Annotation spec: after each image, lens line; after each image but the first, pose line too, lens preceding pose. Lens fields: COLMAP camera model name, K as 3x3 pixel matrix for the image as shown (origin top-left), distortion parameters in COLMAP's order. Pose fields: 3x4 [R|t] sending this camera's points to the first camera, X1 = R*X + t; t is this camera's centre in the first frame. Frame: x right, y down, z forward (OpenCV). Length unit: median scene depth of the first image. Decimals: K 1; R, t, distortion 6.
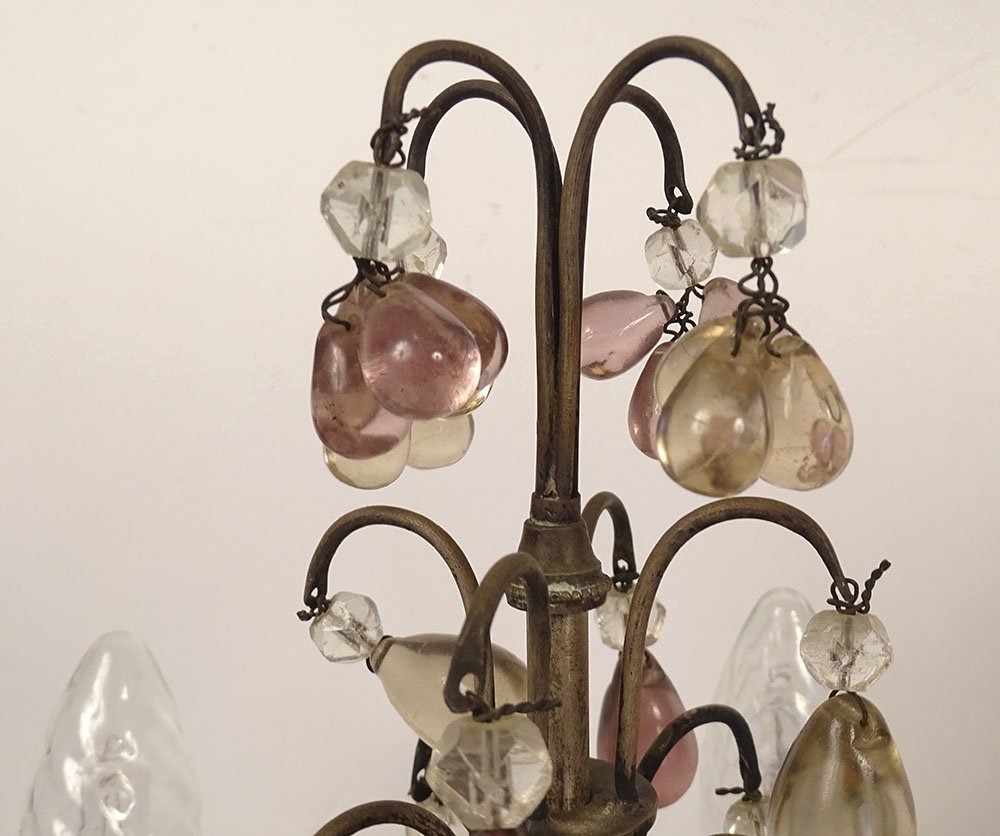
lens RADIAL K [[1104.6, 0, 500.0], [0, 1104.6, 418.0], [0, 0, 1]] dist [0.038255, -0.005558]
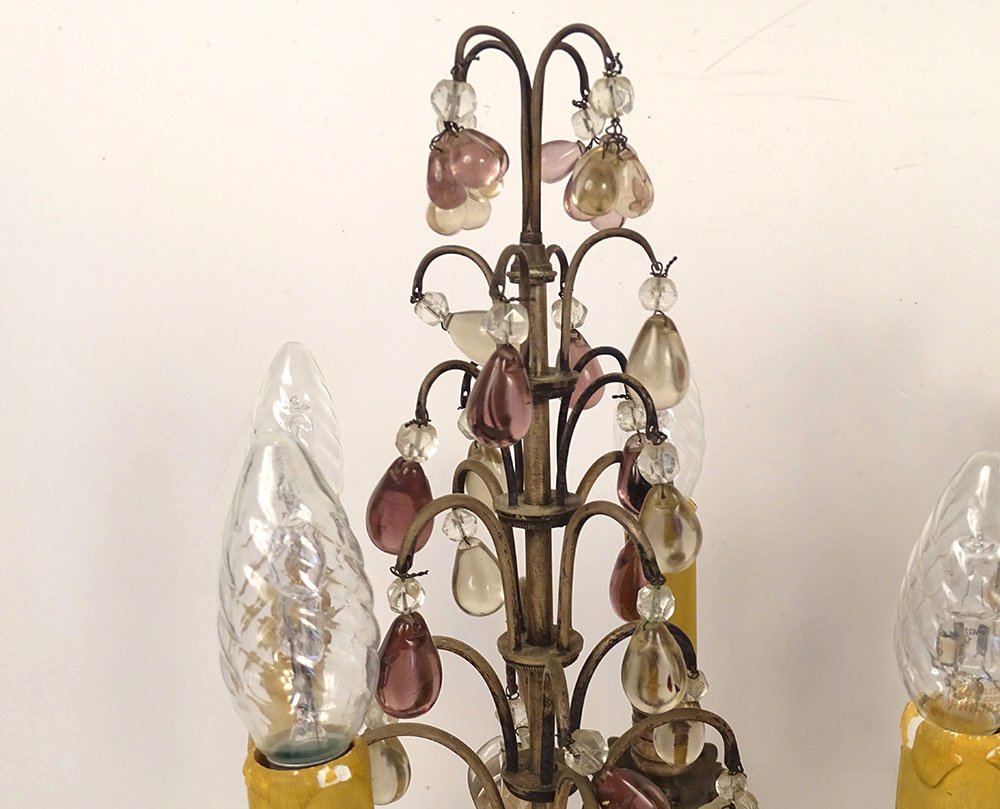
lens RADIAL K [[1035.4, 0, 500.0], [0, 1035.4, 404.5], [0, 0, 1]] dist [0.014492, -0.001315]
pose [[0.999480, -0.021313, 0.024197, -0.073406], [0.019279, 0.996498, 0.081368, 0.258167], [-0.025847, -0.080859, 0.996390, -1.160501]]
